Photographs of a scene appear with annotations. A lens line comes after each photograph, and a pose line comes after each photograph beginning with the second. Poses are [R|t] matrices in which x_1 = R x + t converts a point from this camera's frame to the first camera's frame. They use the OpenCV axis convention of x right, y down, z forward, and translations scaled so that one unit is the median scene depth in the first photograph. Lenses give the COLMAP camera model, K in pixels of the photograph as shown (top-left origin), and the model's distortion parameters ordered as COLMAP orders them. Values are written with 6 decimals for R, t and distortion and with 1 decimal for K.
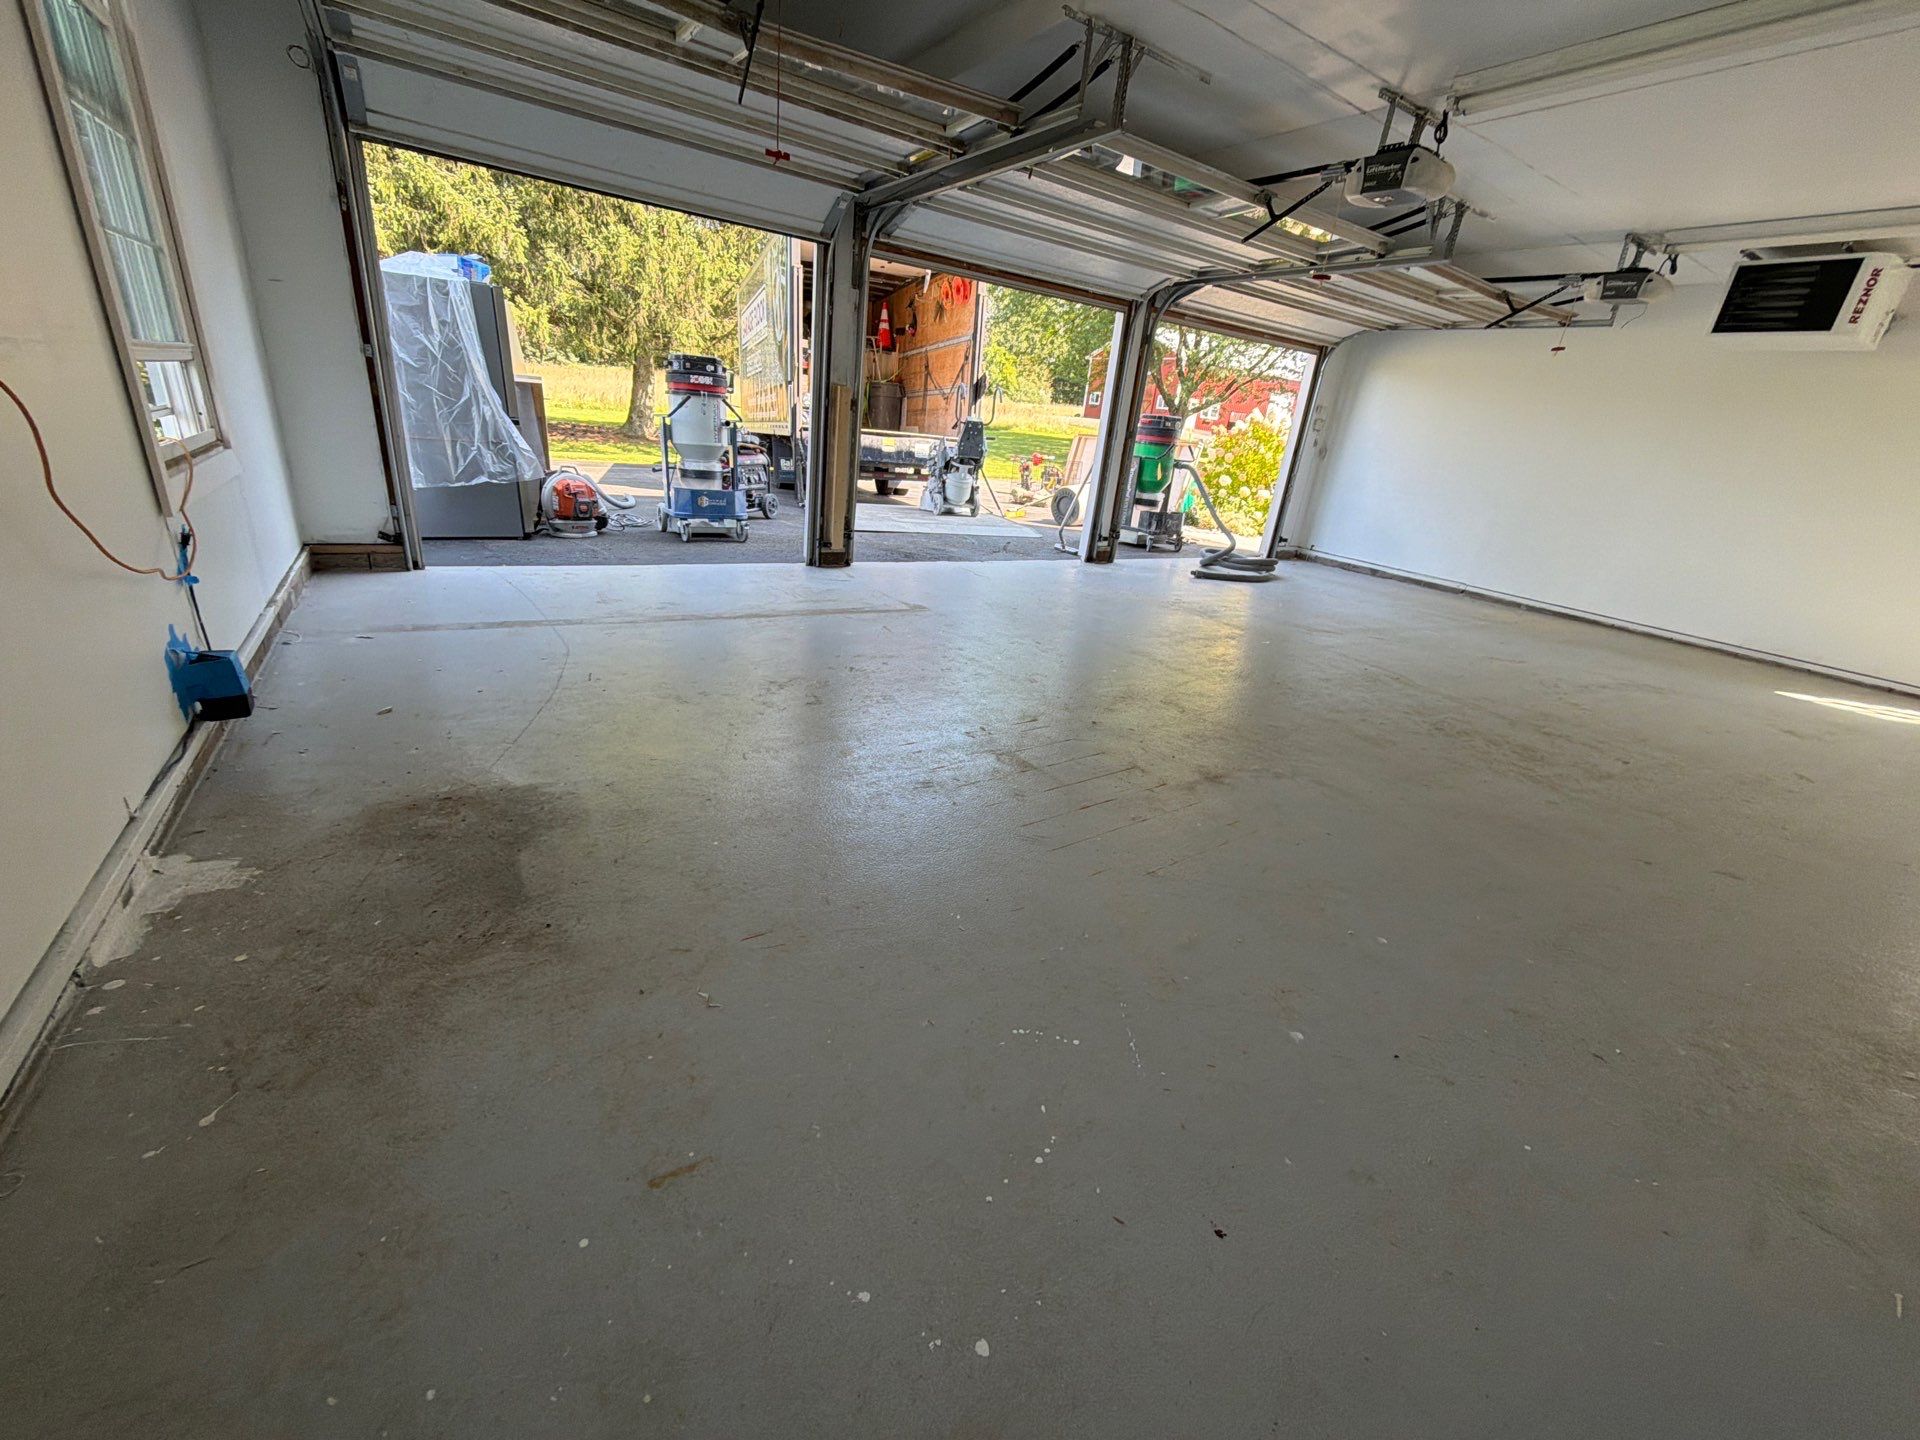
lens RADIAL K [[761.3, 0, 962.0], [0, 761.3, 720.3], [0, 0, 1]] dist [-0.000372, -0.000178]
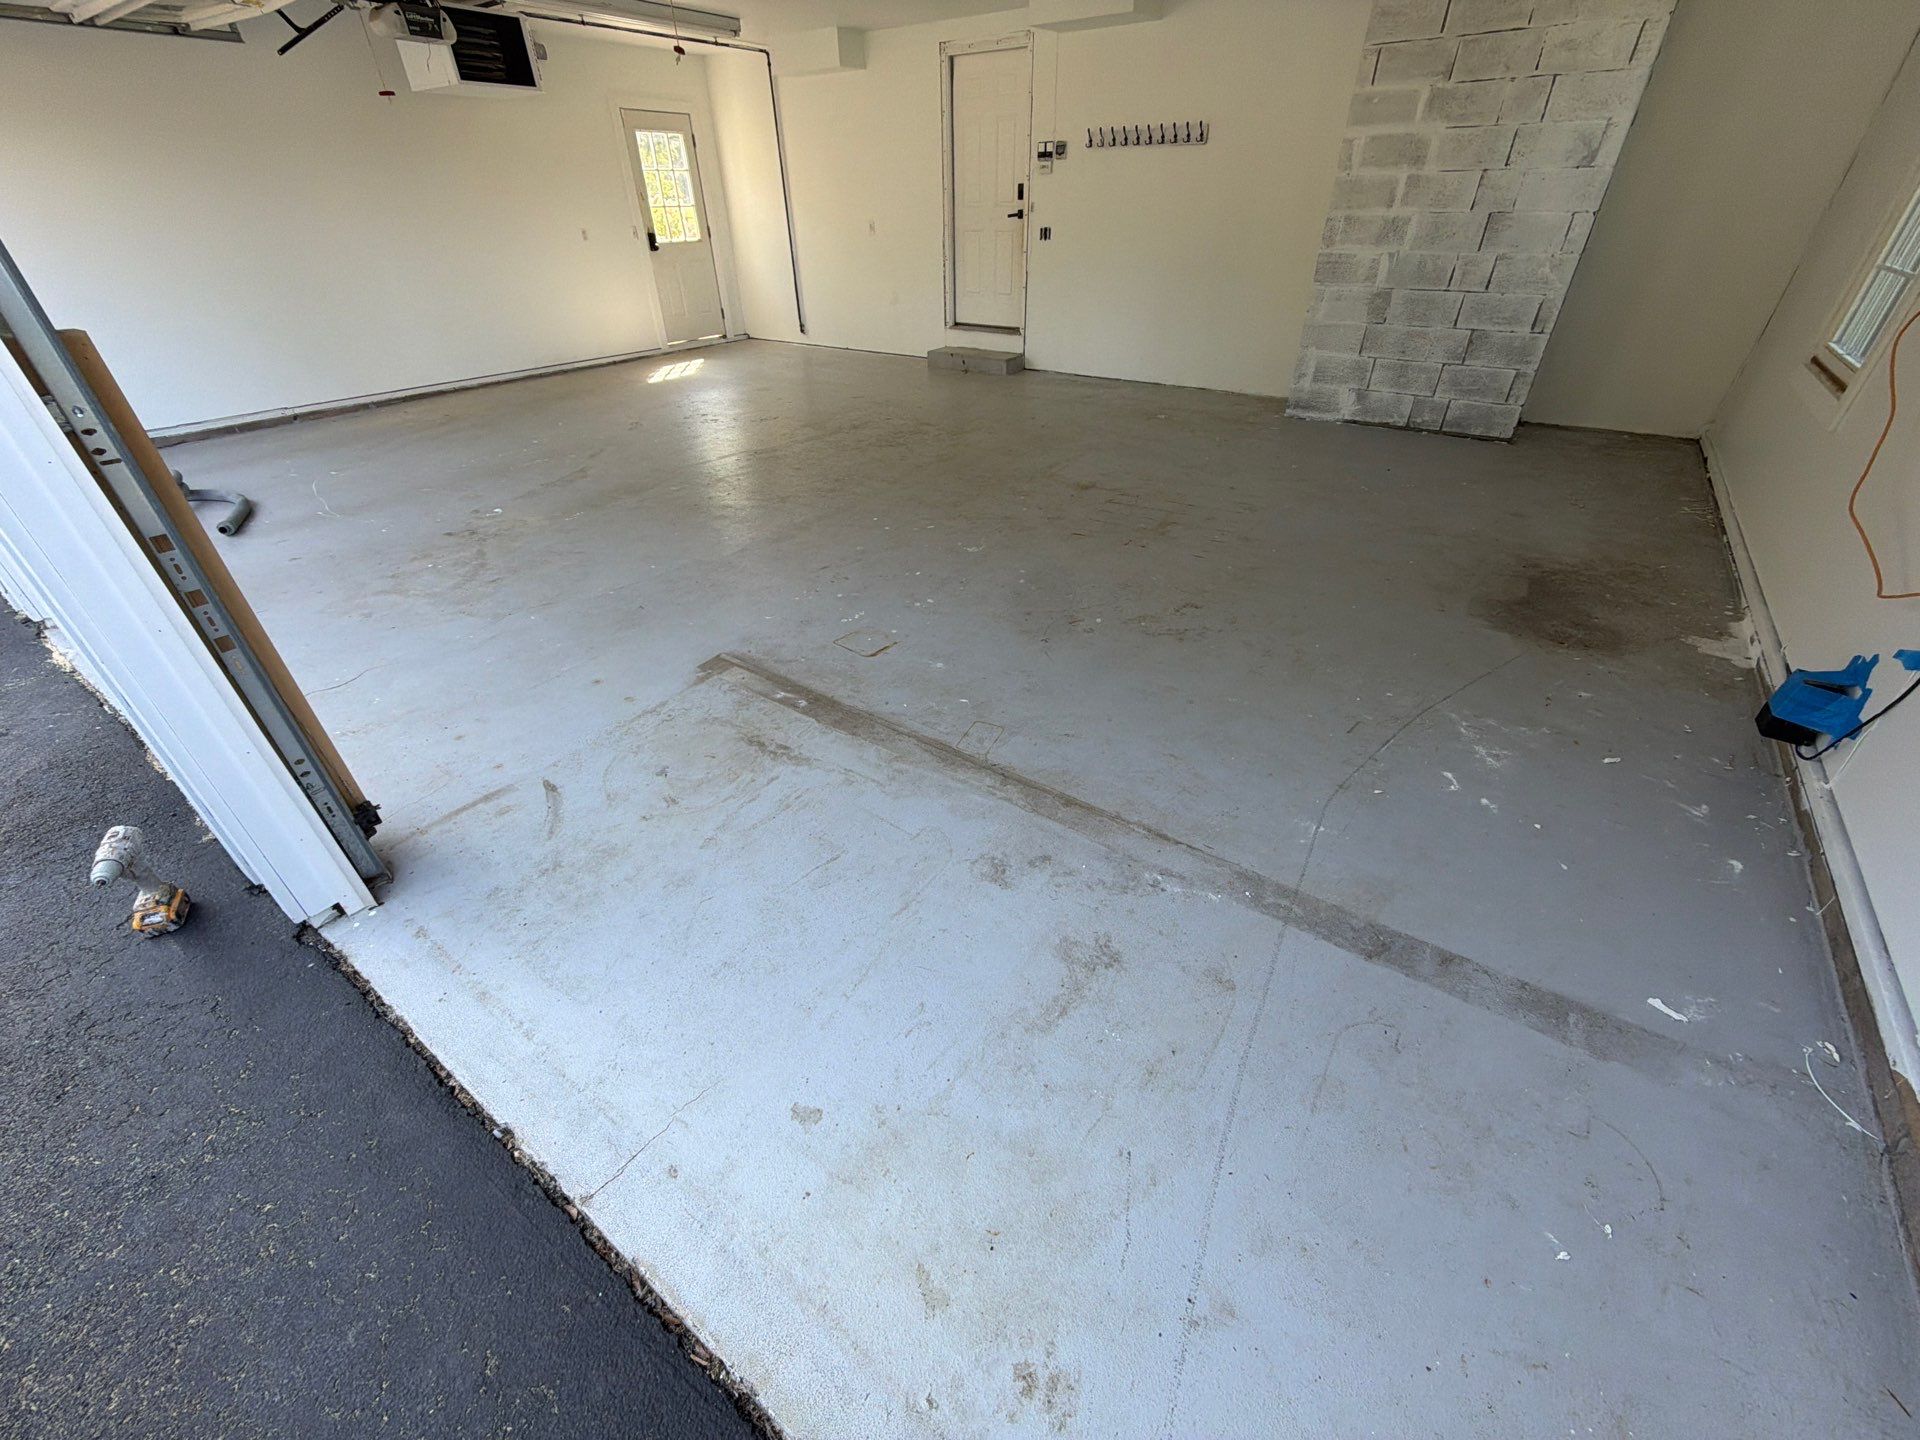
lens RADIAL K [[761.3, 0, 958.9], [0, 761.3, 719.2], [0, 0, 1]] dist [-0.000372, -0.000178]
pose [[-0.371296, -0.601634, 0.707231, -0.730766], [0.323067, 0.630379, 0.705868, -0.613164], [-0.870498, 0.490569, -0.039689, 1.138347]]
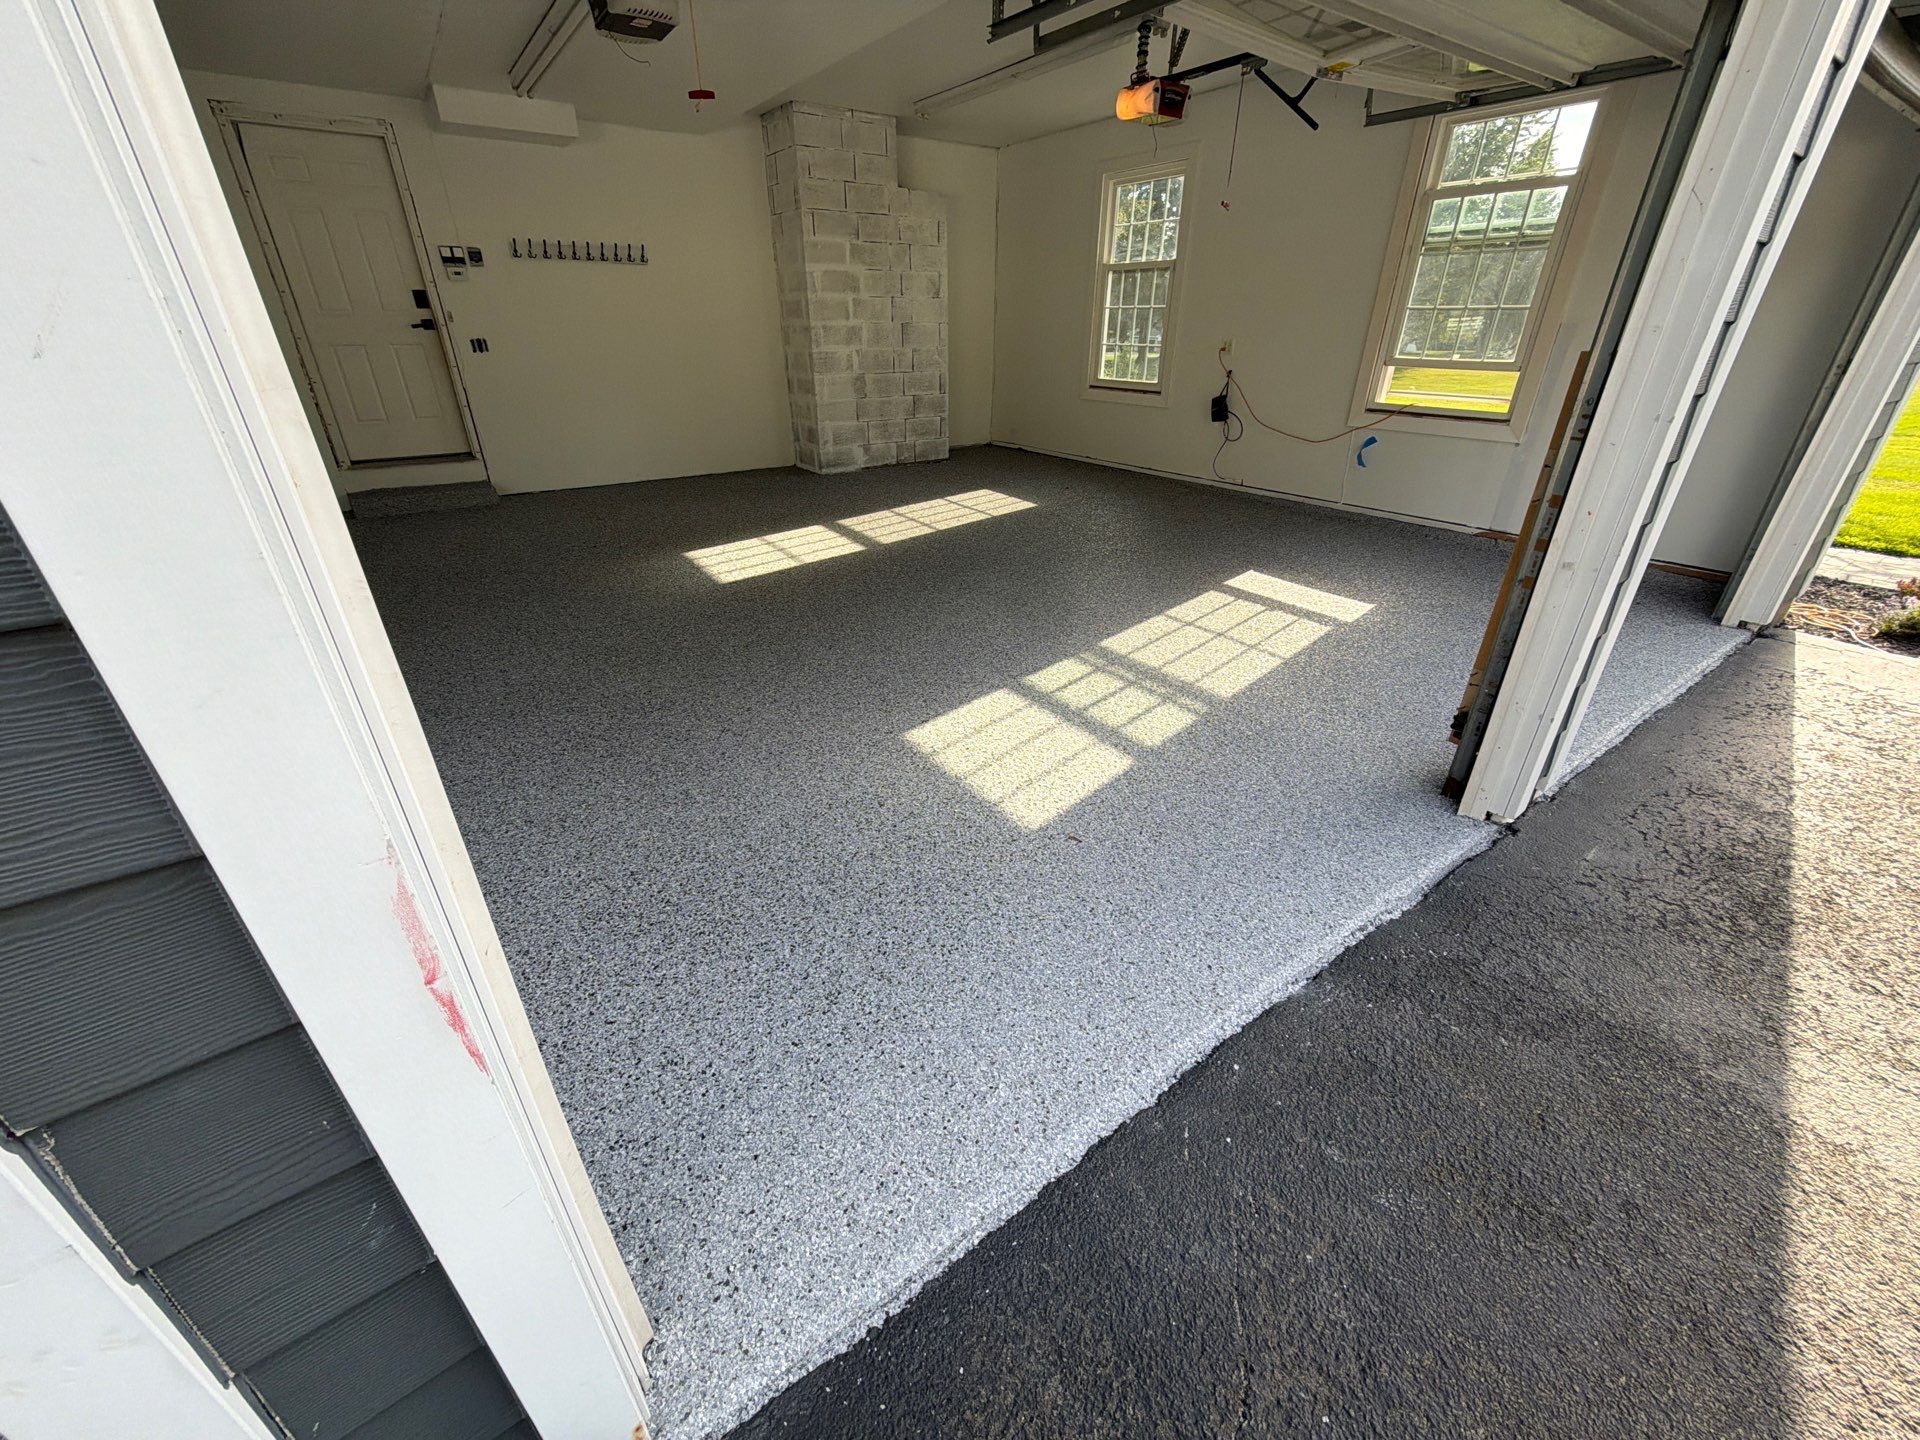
lens RADIAL K [[761.3, 0, 963.0], [0, 761.3, 716.6], [0, 0, 1]] dist [-0.000372, -0.000178]
pose [[-0.993747, -0.070560, -0.086534, -0.102583], [-0.111601, 0.651793, 0.750141, -0.724272], [0.003473, 0.755108, -0.655591, 1.643679]]
